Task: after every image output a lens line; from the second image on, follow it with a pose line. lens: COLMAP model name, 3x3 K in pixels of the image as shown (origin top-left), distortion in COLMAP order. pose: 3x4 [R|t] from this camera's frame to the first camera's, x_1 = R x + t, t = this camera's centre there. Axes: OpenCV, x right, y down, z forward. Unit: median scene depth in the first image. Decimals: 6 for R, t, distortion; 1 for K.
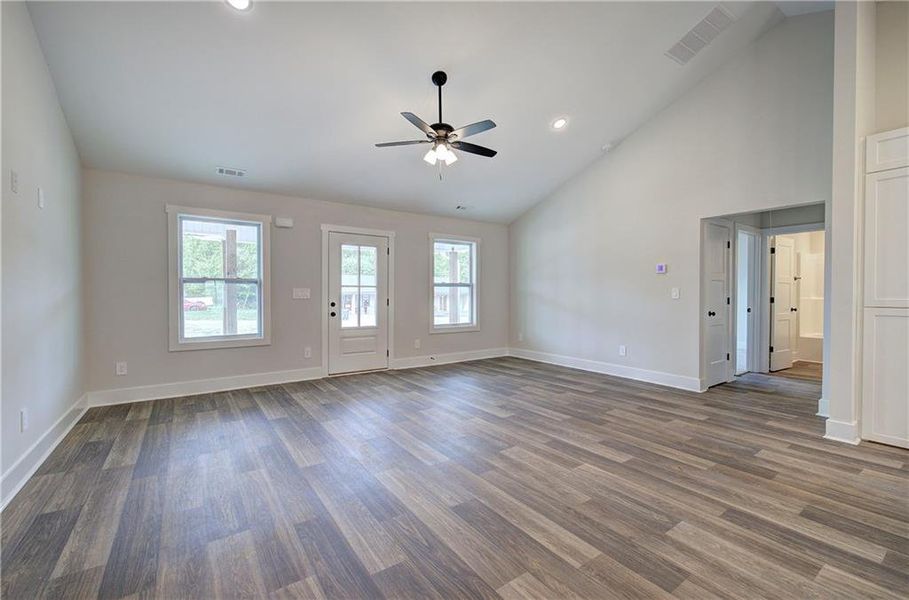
lens RADIAL K [[384.4, 0, 455.6], [0, 384.4, 295.4], [0, 0, 1]] dist [-0.006167, 0.002384]
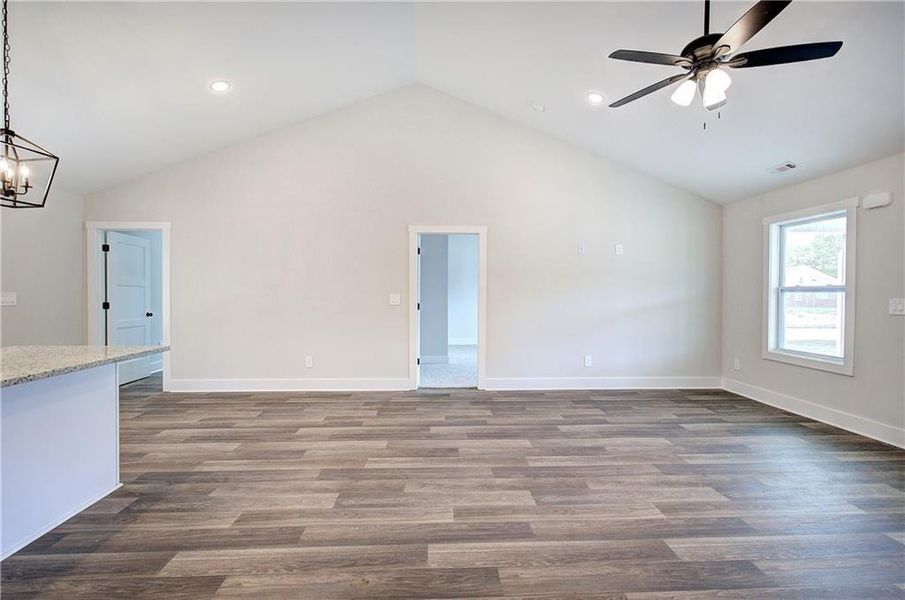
lens RADIAL K [[409.5, 0, 454.1], [0, 409.5, 296.6], [0, 0, 1]] dist [0.002073, -0.000437]
pose [[-0.532466, 0.004849, -0.846437, 0.609564], [-0.009409, 0.999888, 0.011647, -0.025528], [0.846399, 0.014165, -0.532361, 0.831031]]
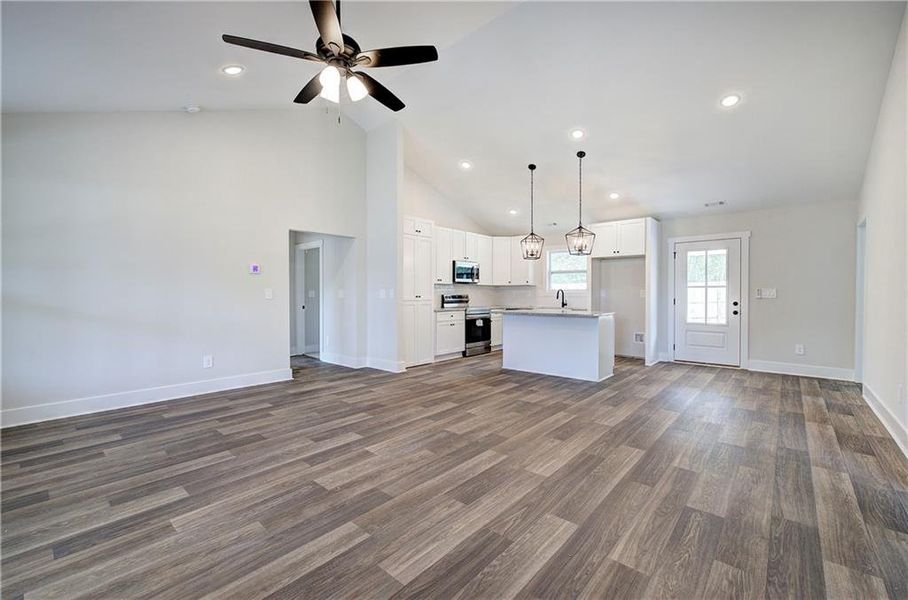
lens RADIAL K [[384.0, 0, 455.3], [0, 384.0, 302.4], [0, 0, 1]] dist [-0.006167, 0.002384]
pose [[-0.237607, -0.021506, 0.971123, -0.600150], [0.004448, 0.999720, 0.023228, -0.004358], [-0.971351, 0.009839, -0.237444, 0.789555]]
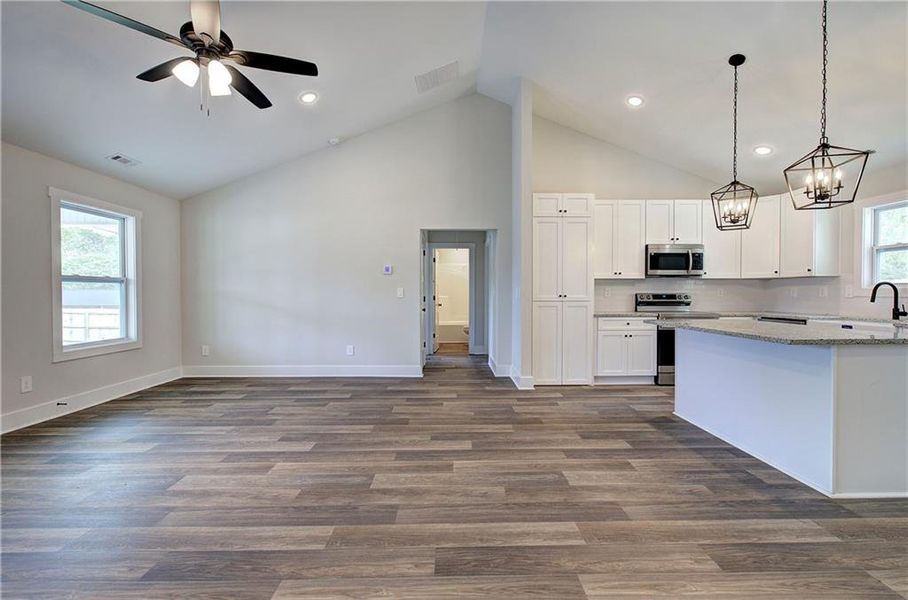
lens RADIAL K [[384.0, 0, 454.9], [0, 384.0, 299.5], [0, 0, 1]] dist [-0.006167, 0.002384]
pose [[0.565419, -0.014966, 0.824668, -0.275838], [0.005767, 0.999883, 0.014191, -0.000736], [-0.824784, -0.003268, 0.565439, 0.245709]]
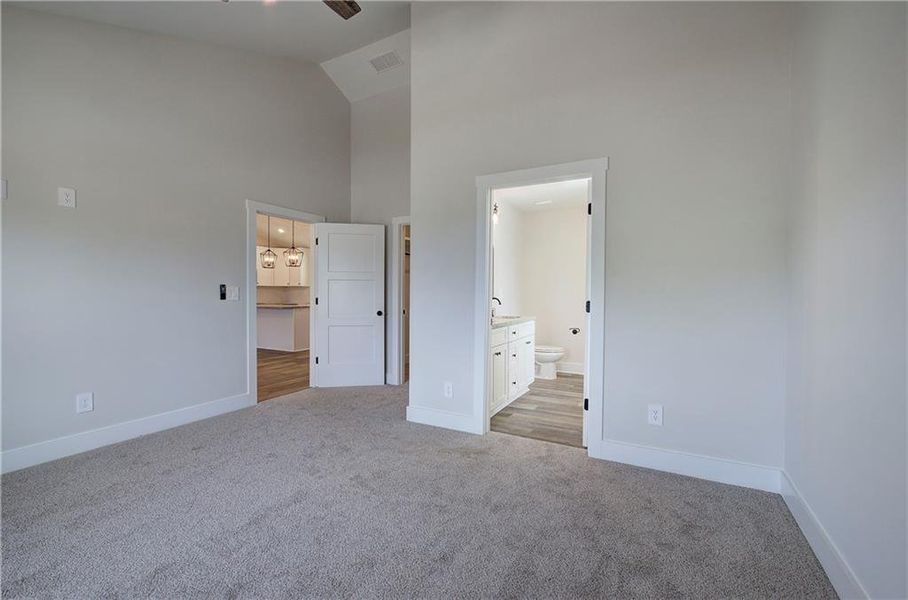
lens RADIAL K [[384.0, 0, 452.8], [0, 384.0, 296.9], [0, 0, 1]] dist [-0.006167, 0.002384]
pose [[-0.441758, -0.013163, 0.897038, -1.418454], [0.007632, 0.999801, 0.018430, -0.011312], [-0.897102, 0.014988, -0.441570, 0.243521]]
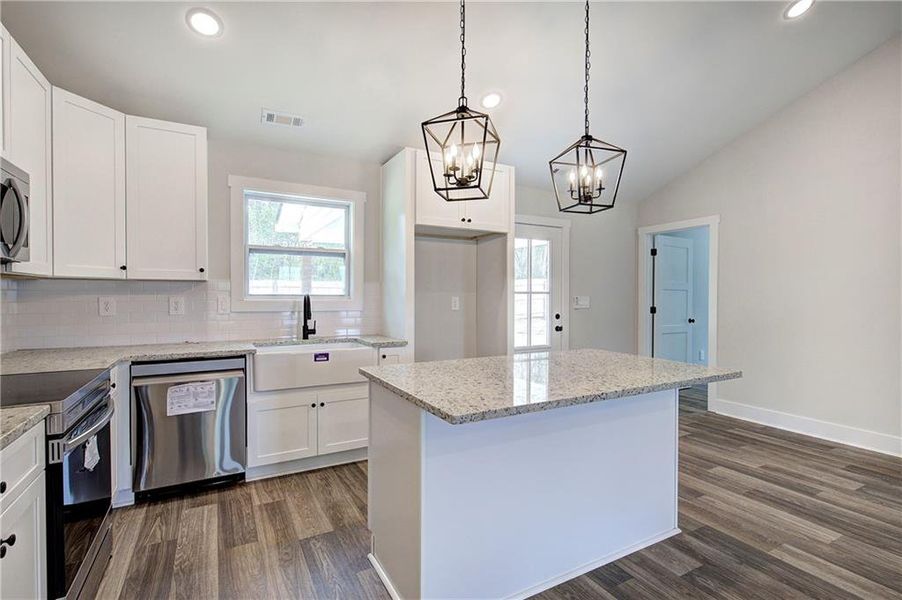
lens RADIAL K [[430.5, 0, 454.2], [0, 430.5, 299.3], [0, 0, 1]] dist [0.003449, 0.000396]
pose [[-0.994075, -0.007183, 0.108457, 0.579363], [-0.005291, 0.999829, 0.017721, -0.025677], [-0.108565, 0.017042, -0.993943, 0.652415]]
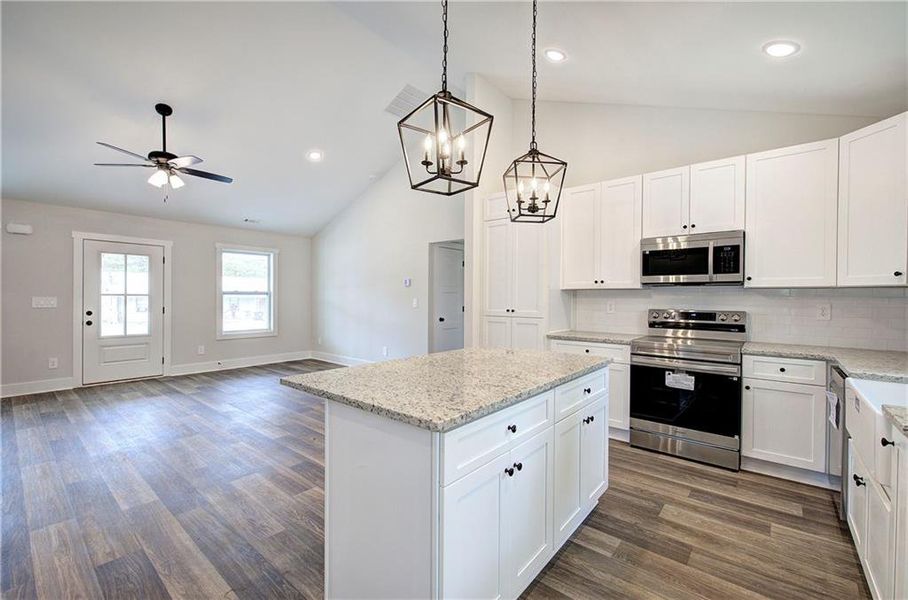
lens RADIAL K [[384.0, 0, 453.3], [0, 384.0, 298.7], [0, 0, 1]] dist [-0.006167, 0.002384]
pose [[0.966758, 0.003136, 0.255675, 0.395559], [-0.003466, 0.999994, 0.000840, -0.021326], [-0.255670, -0.001698, 0.966763, -0.227457]]
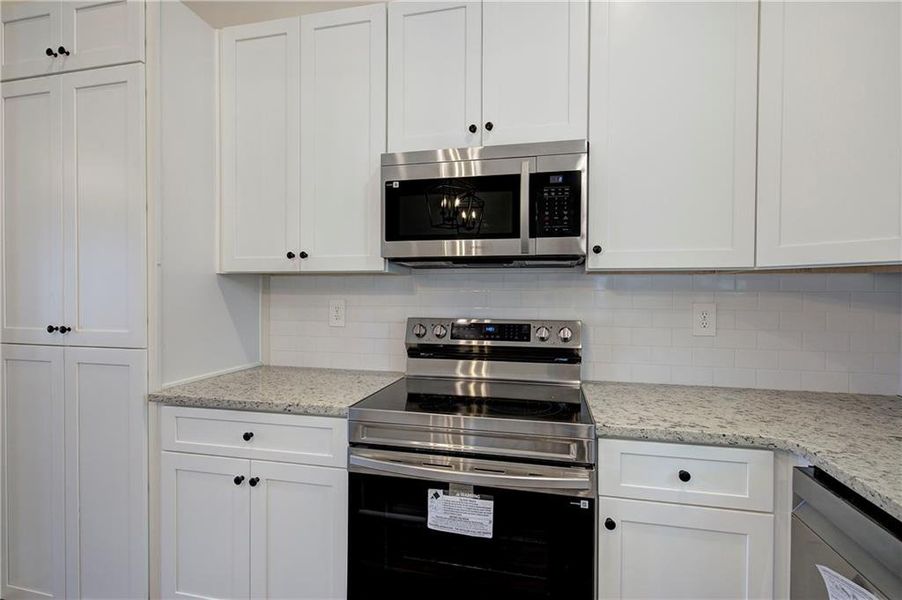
lens RADIAL K [[430.5, 0, 453.0], [0, 430.5, 298.2], [0, 0, 1]] dist [0.003449, 0.000396]
pose [[0.741448, -0.004781, 0.670993, 0.750863], [-0.000664, 0.999969, 0.007859, -0.022361], [-0.671010, -0.006273, 0.741422, 0.106534]]
